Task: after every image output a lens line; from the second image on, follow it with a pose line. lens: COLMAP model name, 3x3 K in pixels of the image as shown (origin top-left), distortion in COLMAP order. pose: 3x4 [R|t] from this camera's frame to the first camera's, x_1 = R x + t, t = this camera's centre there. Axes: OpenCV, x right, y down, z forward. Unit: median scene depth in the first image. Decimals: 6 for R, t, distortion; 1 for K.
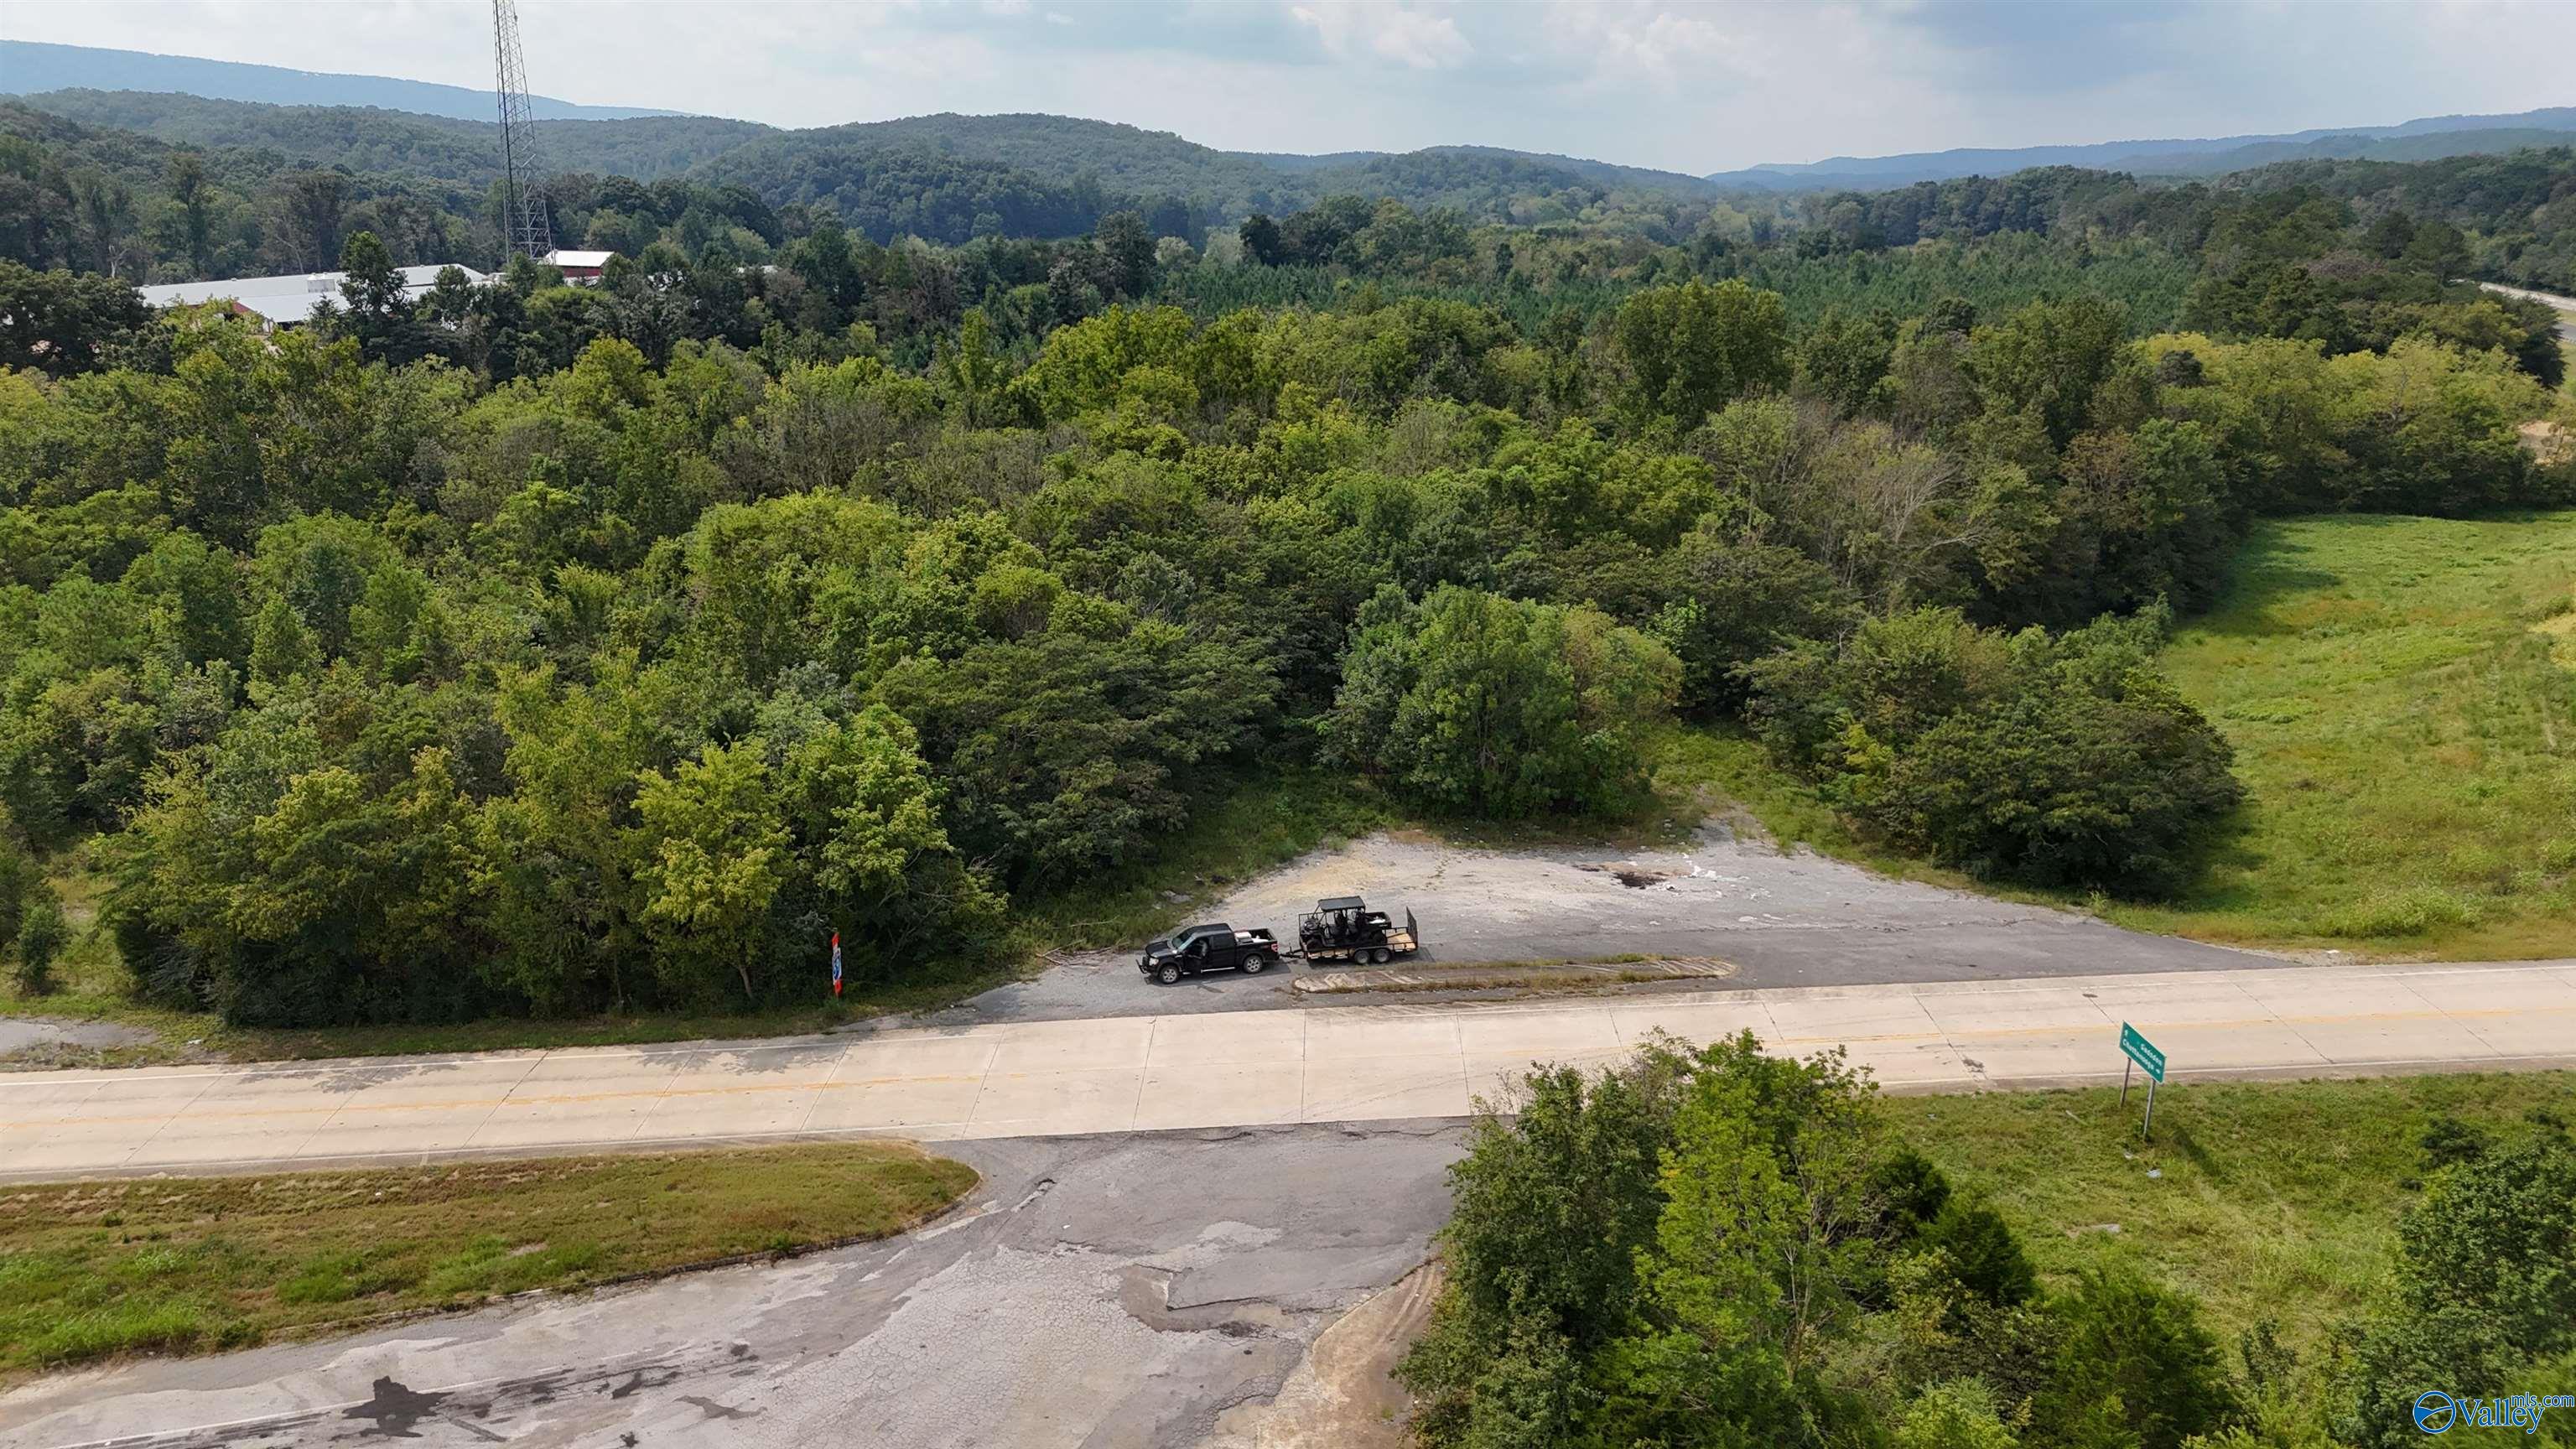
lens RADIAL K [[1914.9, 0, 1294.5], [0, 1914.9, 716.5], [0, 0, 1]] dist [0.073421, -0.073784]
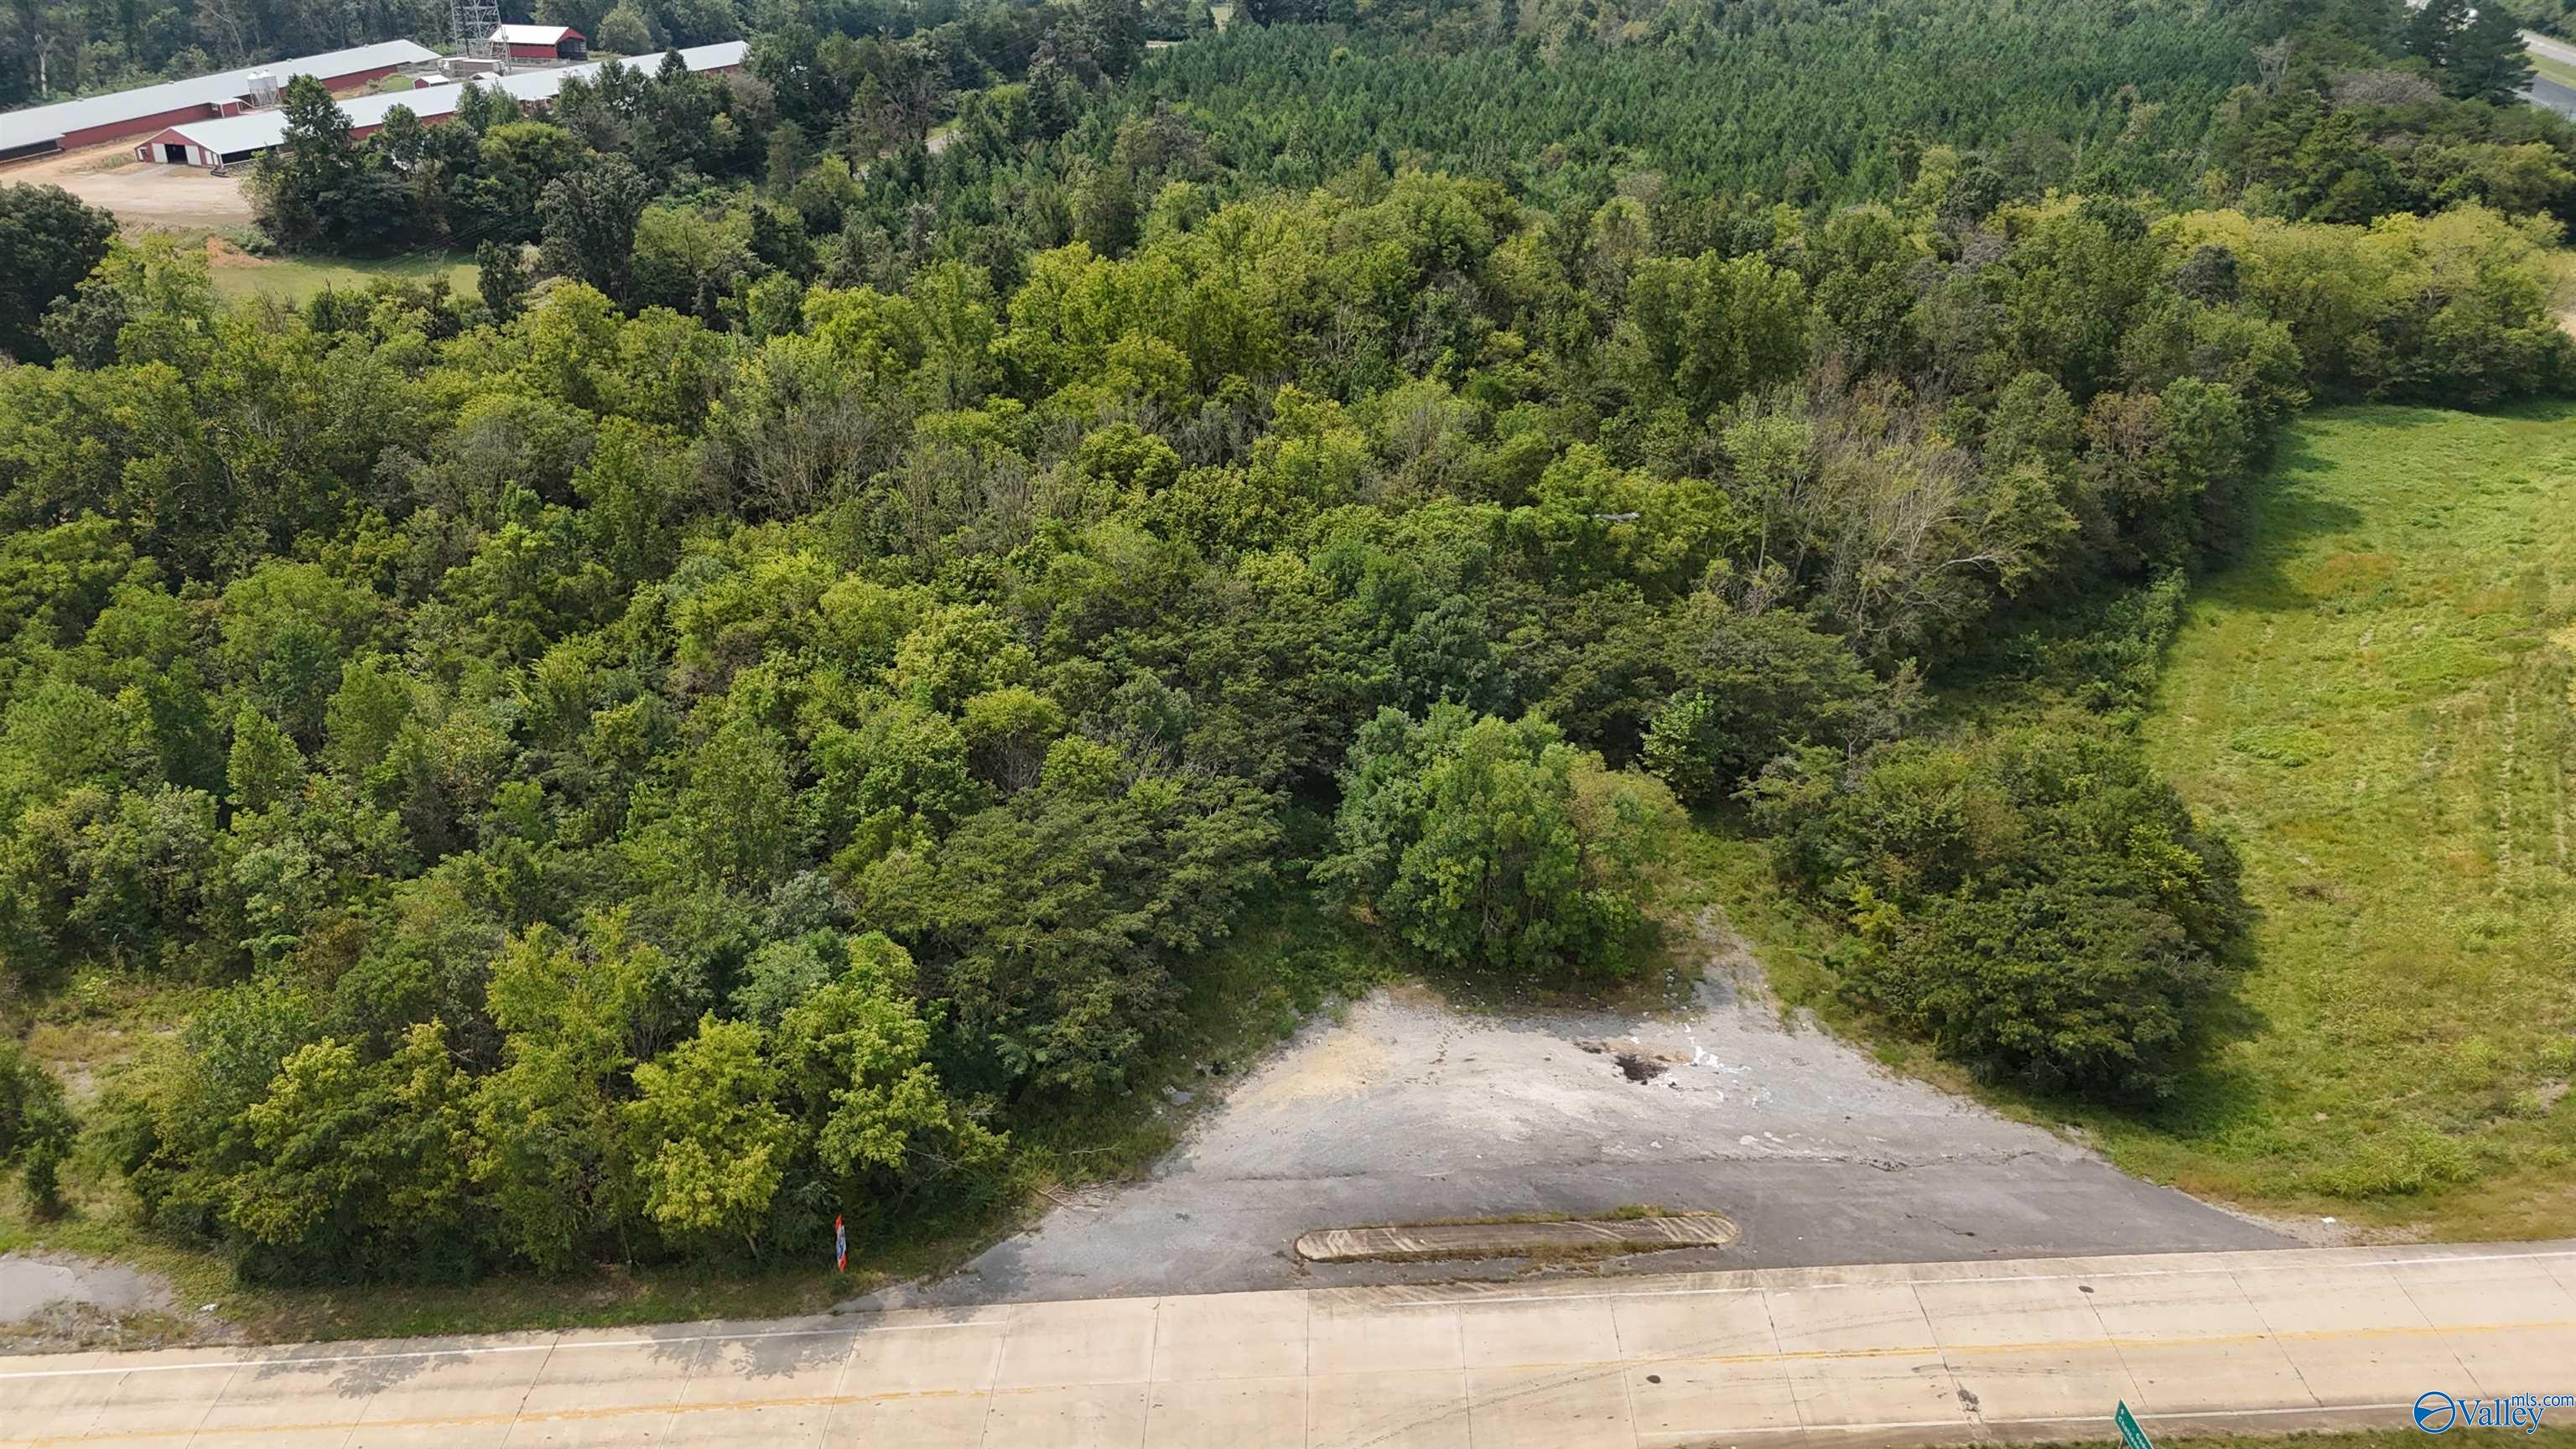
lens RADIAL K [[1914.9, 0, 1293.7], [0, 1914.9, 719.1], [0, 0, 1]] dist [0.073421, -0.073784]
pose [[0.999994, -0.002033, 0.002951, -0.003069], [0.001546, 0.987659, 0.156613, -0.216578], [-0.003233, -0.156607, 0.987656, 0.034712]]
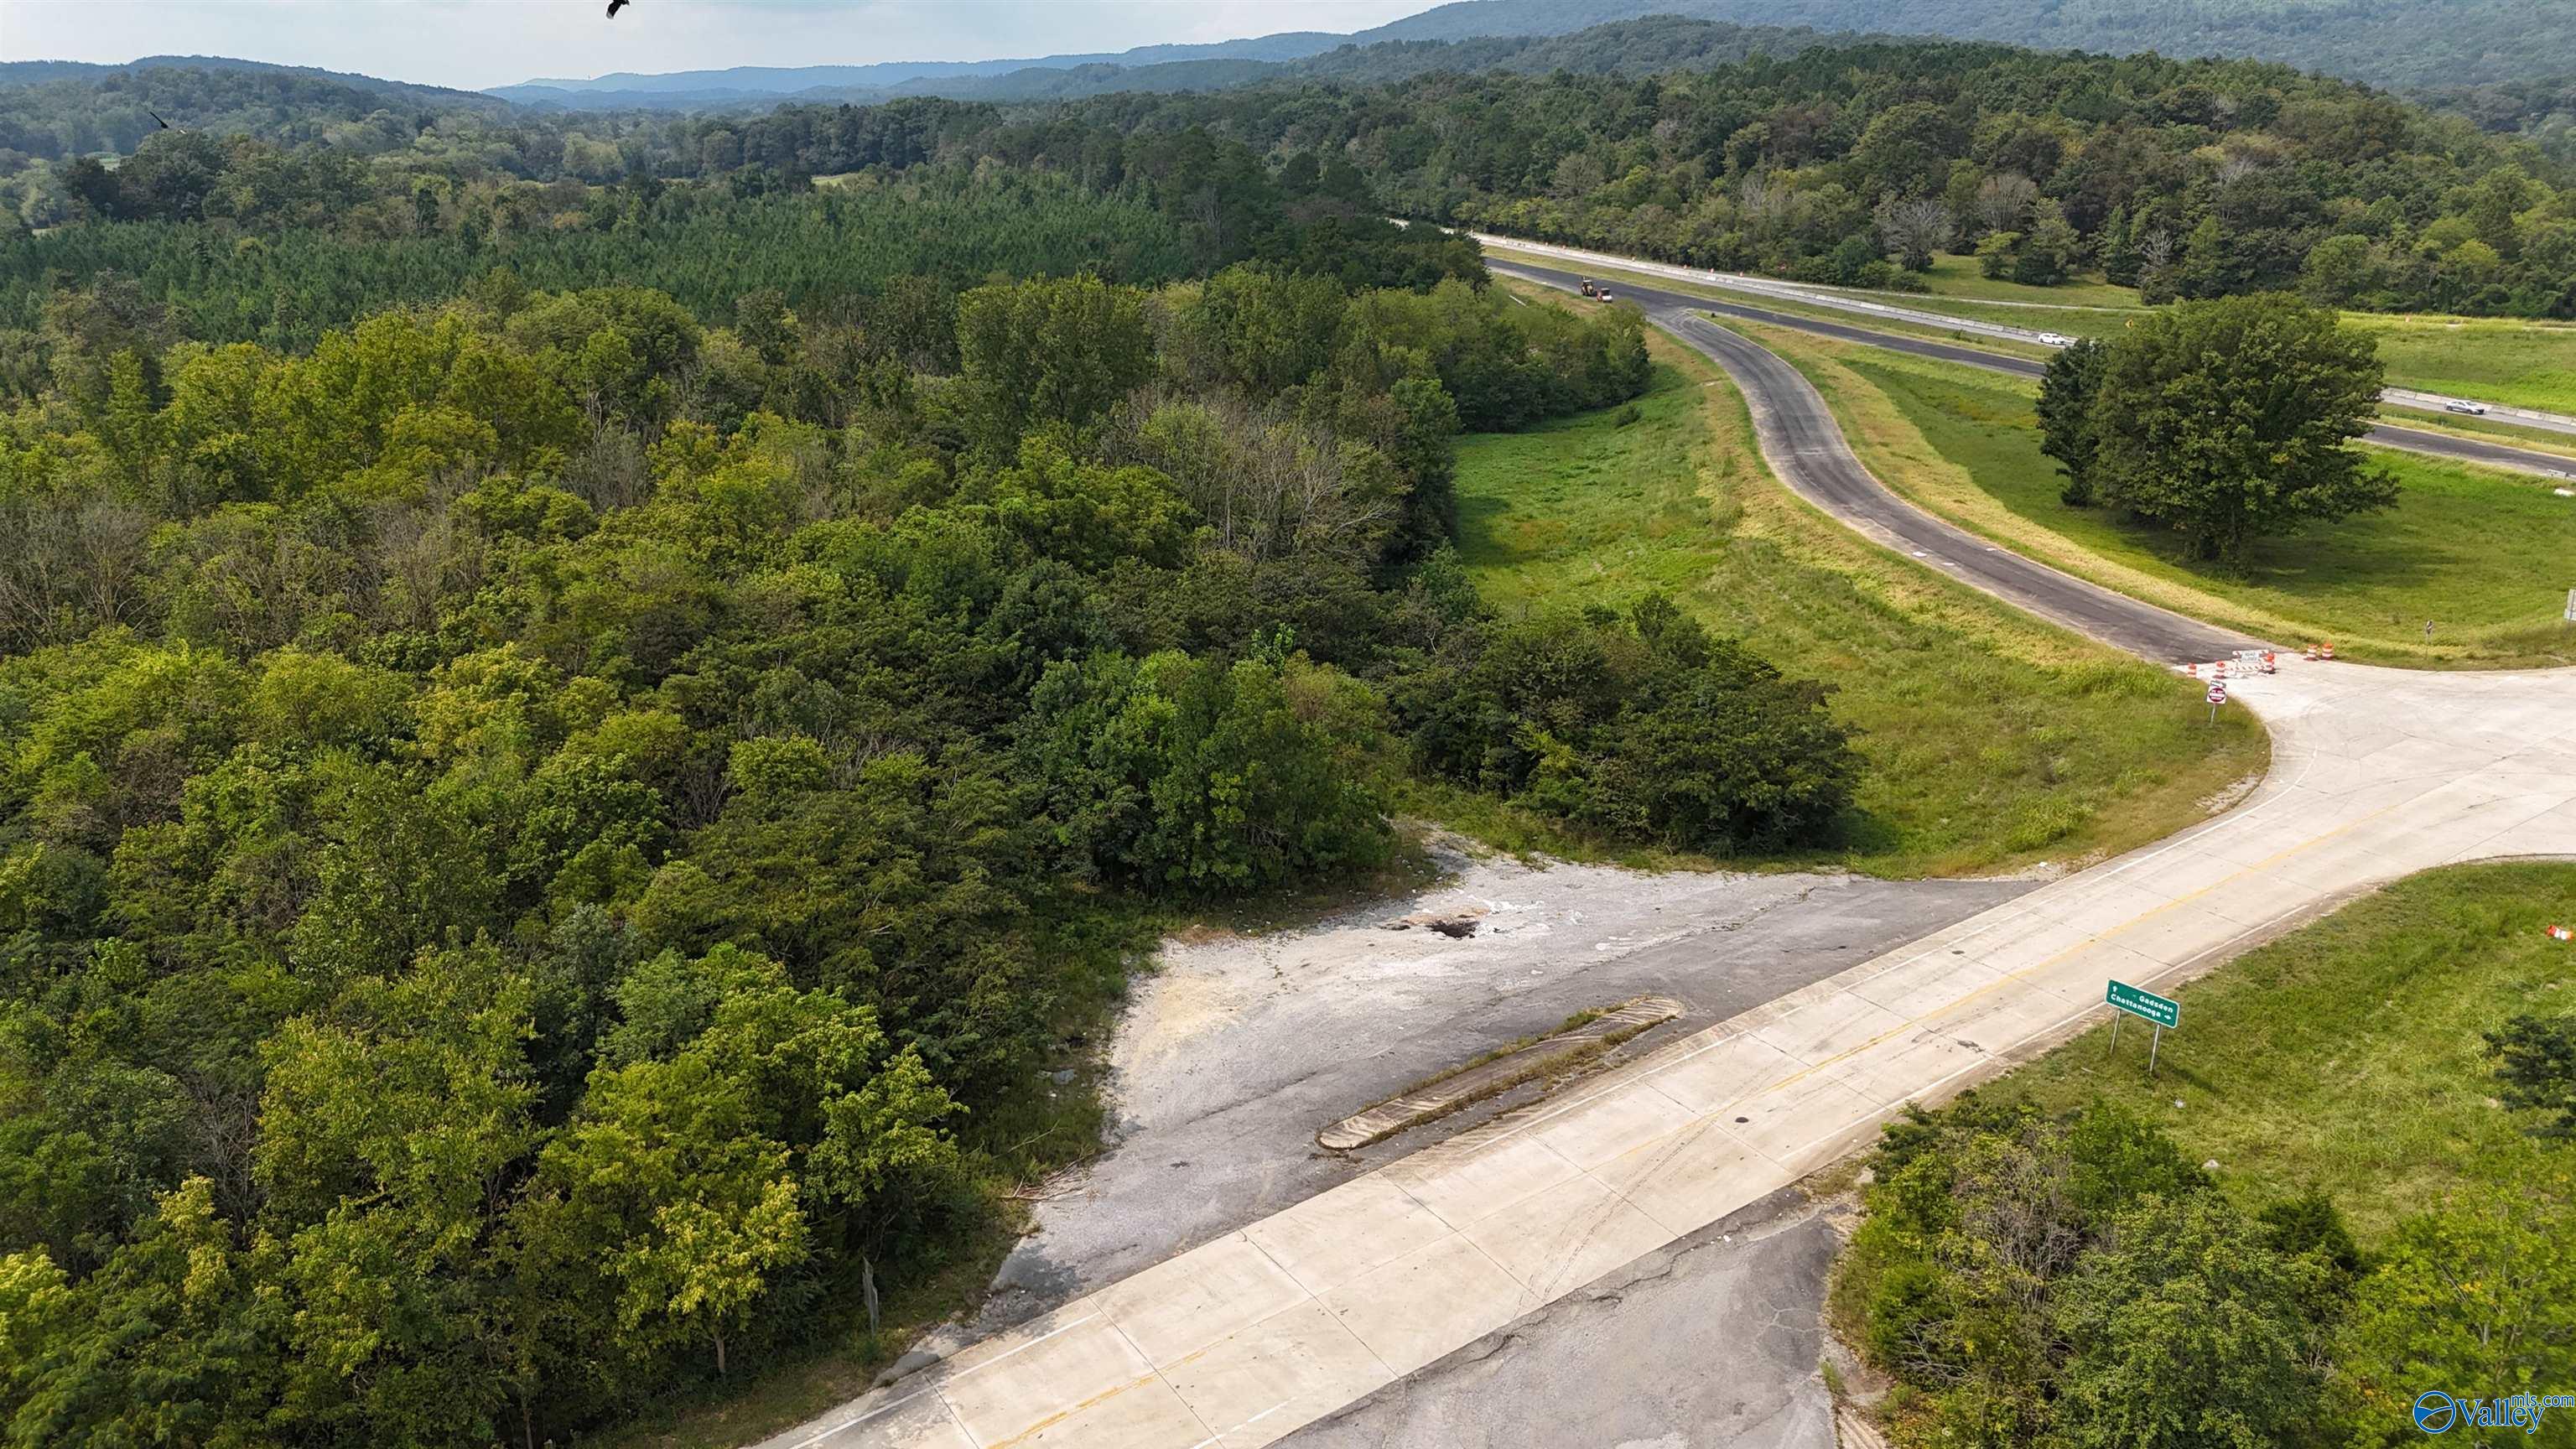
lens RADIAL K [[1914.9, 0, 1307.8], [0, 1914.9, 714.0], [0, 0, 1]] dist [0.073421, -0.073784]
pose [[0.829232, -0.173912, 0.531158, -0.337033], [0.153347, 0.984680, 0.083003, -0.101739], [-0.537456, 0.012623, 0.843197, 0.175887]]
